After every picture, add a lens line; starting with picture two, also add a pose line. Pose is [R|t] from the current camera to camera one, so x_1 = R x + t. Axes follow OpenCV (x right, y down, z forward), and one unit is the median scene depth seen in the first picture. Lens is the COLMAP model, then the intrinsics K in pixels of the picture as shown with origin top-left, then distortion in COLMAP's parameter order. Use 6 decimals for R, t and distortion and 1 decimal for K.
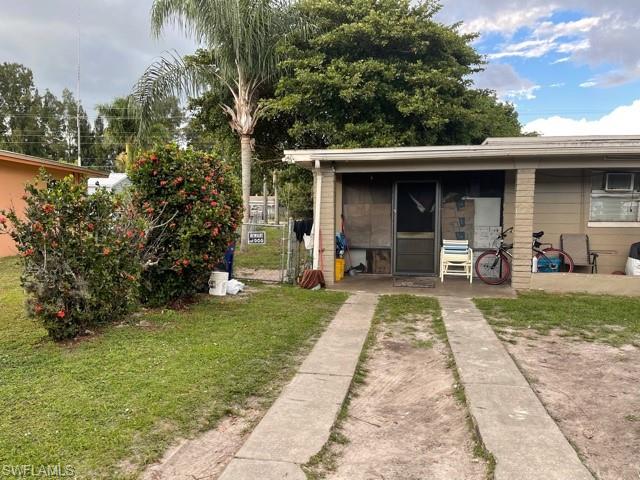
lens RADIAL K [[477.3, 0, 318.9], [0, 477.3, 245.9], [0, 0, 1]] dist [0.062464, -0.086706]
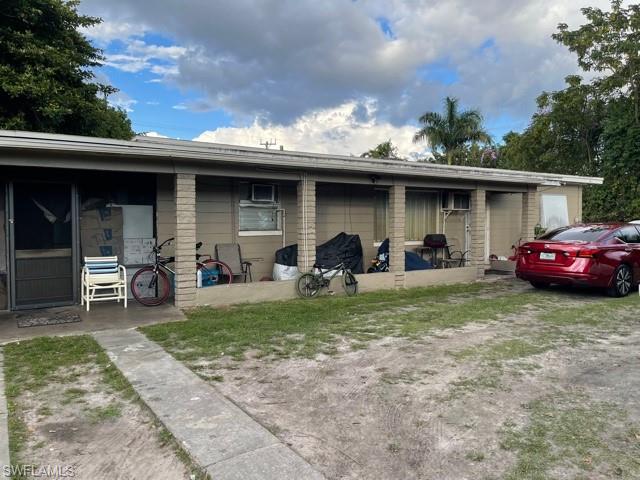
lens RADIAL K [[477.3, 0, 322.4], [0, 477.3, 238.2], [0, 0, 1]] dist [0.062464, -0.086706]
pose [[0.706070, -0.030983, 0.707464, -0.026907], [0.057757, 0.998234, -0.013926, -0.011028], [-0.705783, 0.050693, 0.706612, 0.173274]]
